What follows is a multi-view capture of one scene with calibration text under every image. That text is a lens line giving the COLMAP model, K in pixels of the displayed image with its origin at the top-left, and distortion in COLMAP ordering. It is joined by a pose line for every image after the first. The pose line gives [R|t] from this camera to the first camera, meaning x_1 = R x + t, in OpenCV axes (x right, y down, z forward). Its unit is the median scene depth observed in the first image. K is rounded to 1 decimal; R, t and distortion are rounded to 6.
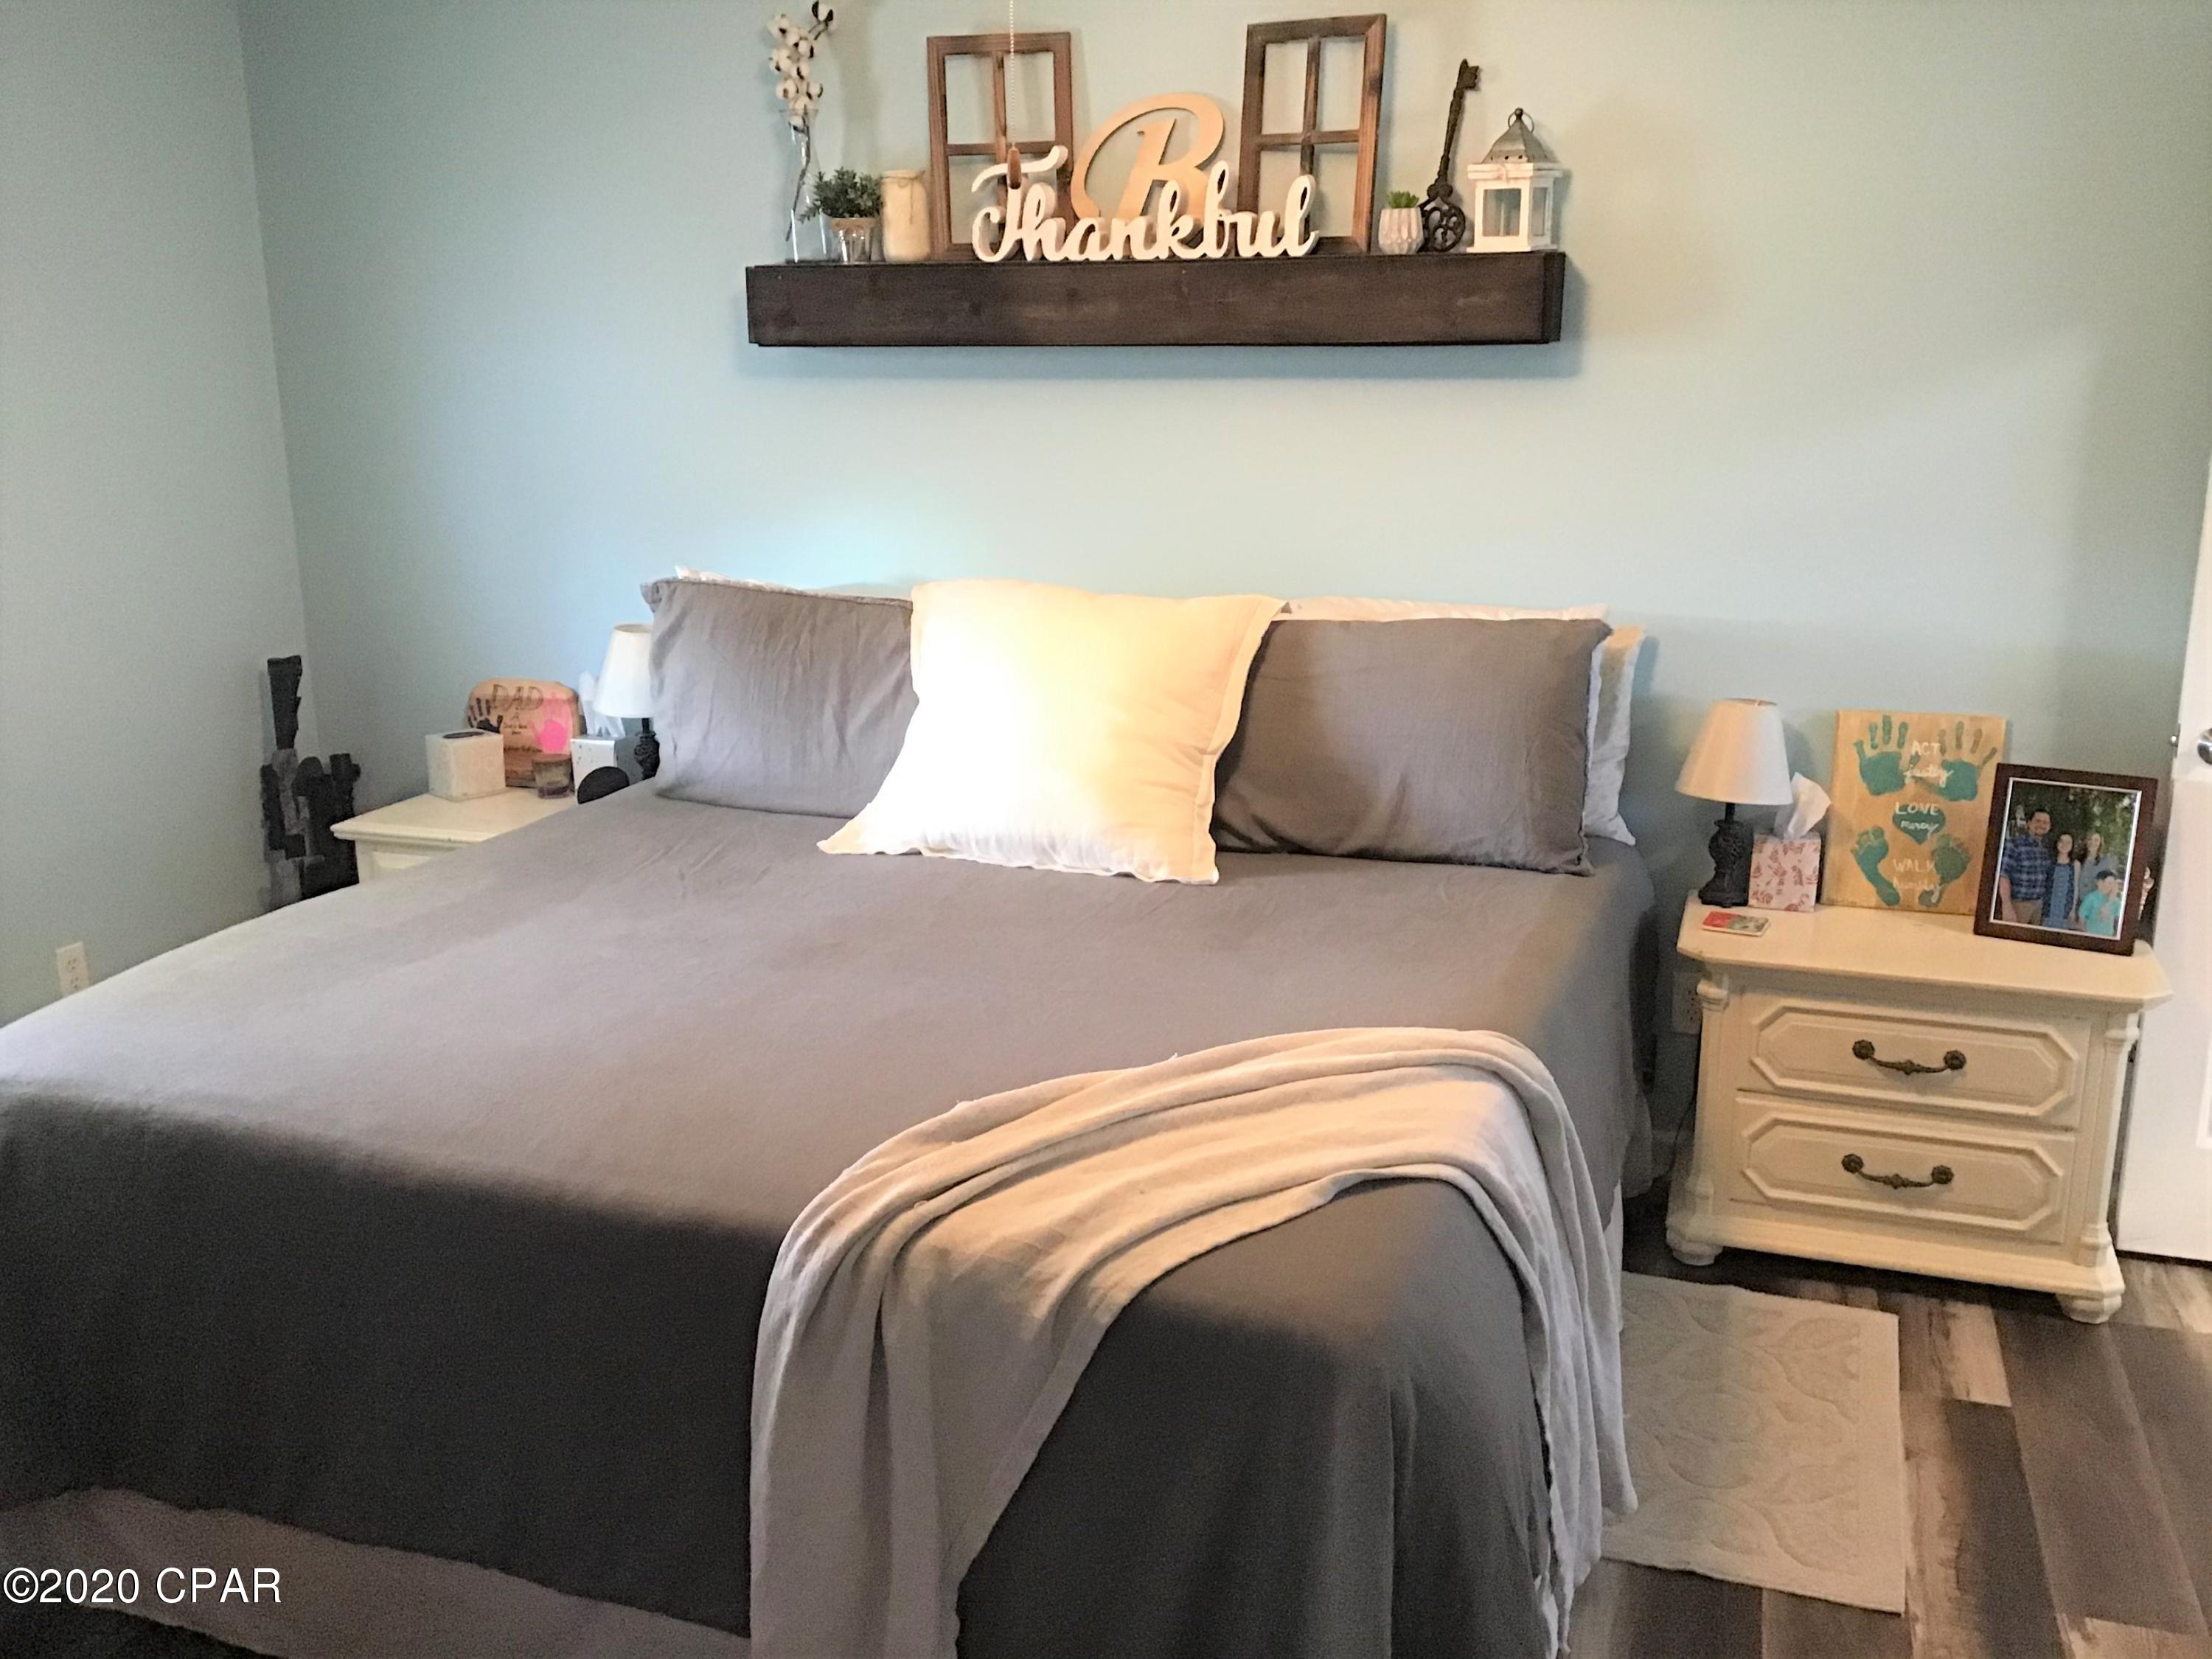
lens RADIAL K [[1968.8, 0, 1110.0], [0, 1968.8, 834.7], [0, 0, 1]] dist [0.122666, -0.225815]
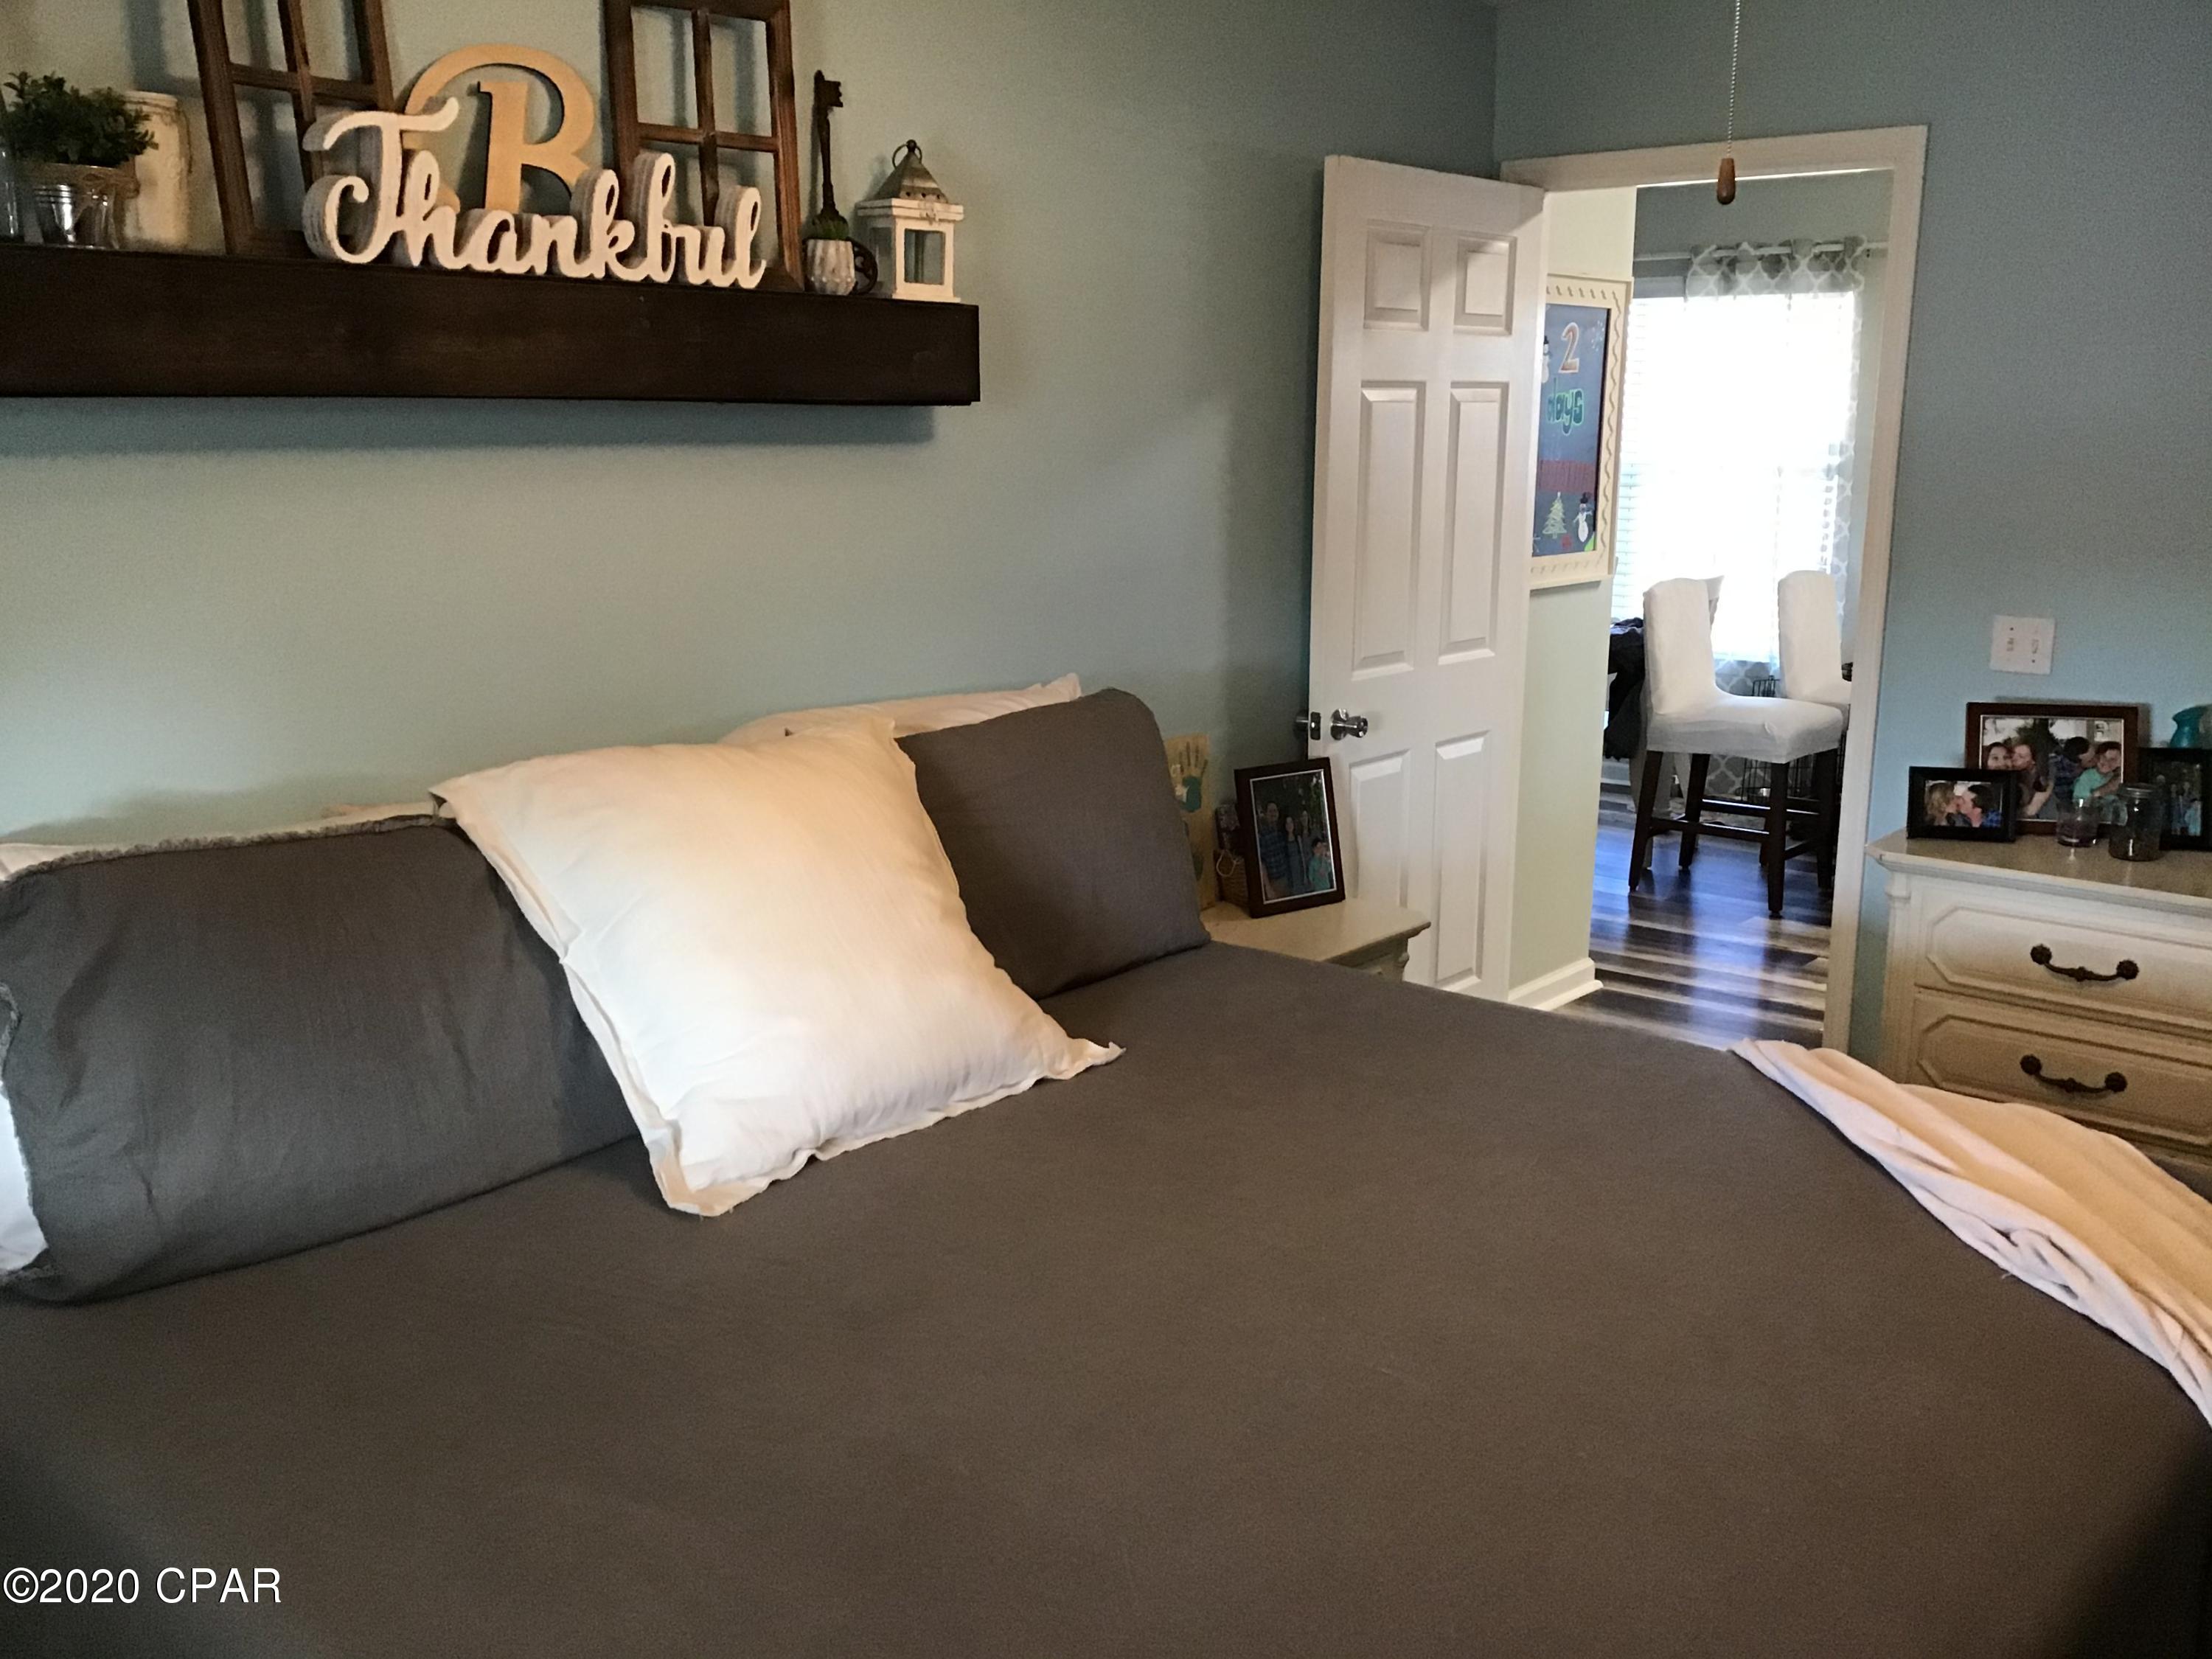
lens RADIAL K [[1968.8, 0, 1110.0], [0, 1968.8, 834.7], [0, 0, 1]] dist [0.122666, -0.225815]
pose [[0.360537, -0.191486, 0.912878, -0.603967], [0.225949, 0.967481, 0.113702, -0.139502], [-0.904964, 0.165270, 0.392079, 0.596662]]
